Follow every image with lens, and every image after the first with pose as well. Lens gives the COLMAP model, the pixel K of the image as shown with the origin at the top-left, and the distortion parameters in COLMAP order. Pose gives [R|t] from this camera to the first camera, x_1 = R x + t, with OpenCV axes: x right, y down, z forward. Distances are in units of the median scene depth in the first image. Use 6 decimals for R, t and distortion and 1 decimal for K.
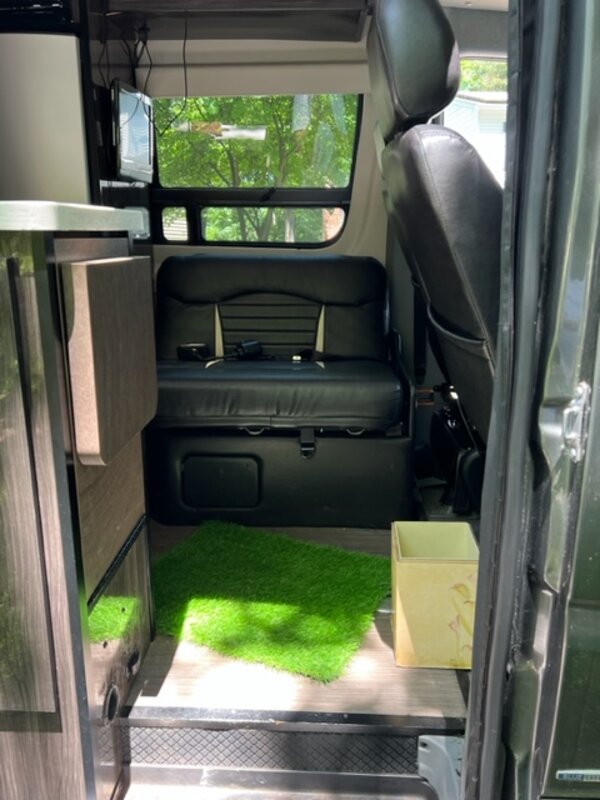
lens RADIAL K [[635.2, 0, 300.0], [0, 635.2, 400.0], [0, 0, 1]] dist [0.005876, 0.000016]
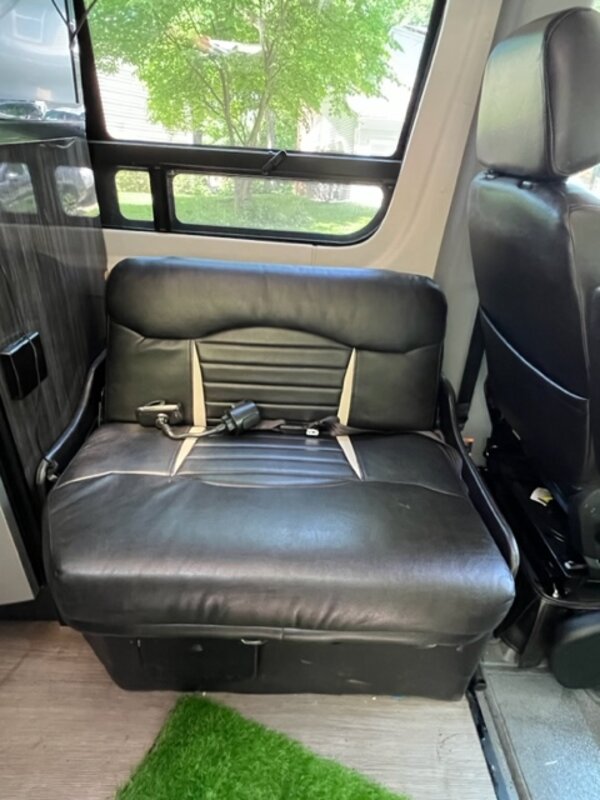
lens RADIAL K [[455.5, 0, 300.0], [0, 455.5, 400.0], [0, 0, 1]] dist [-0.003620, 0.000101]
pose [[0.997135, 0.033422, 0.067859, -0.051463], [-0.048952, 0.969031, 0.242040, -0.211497], [-0.057668, -0.244669, 0.967890, 0.515306]]
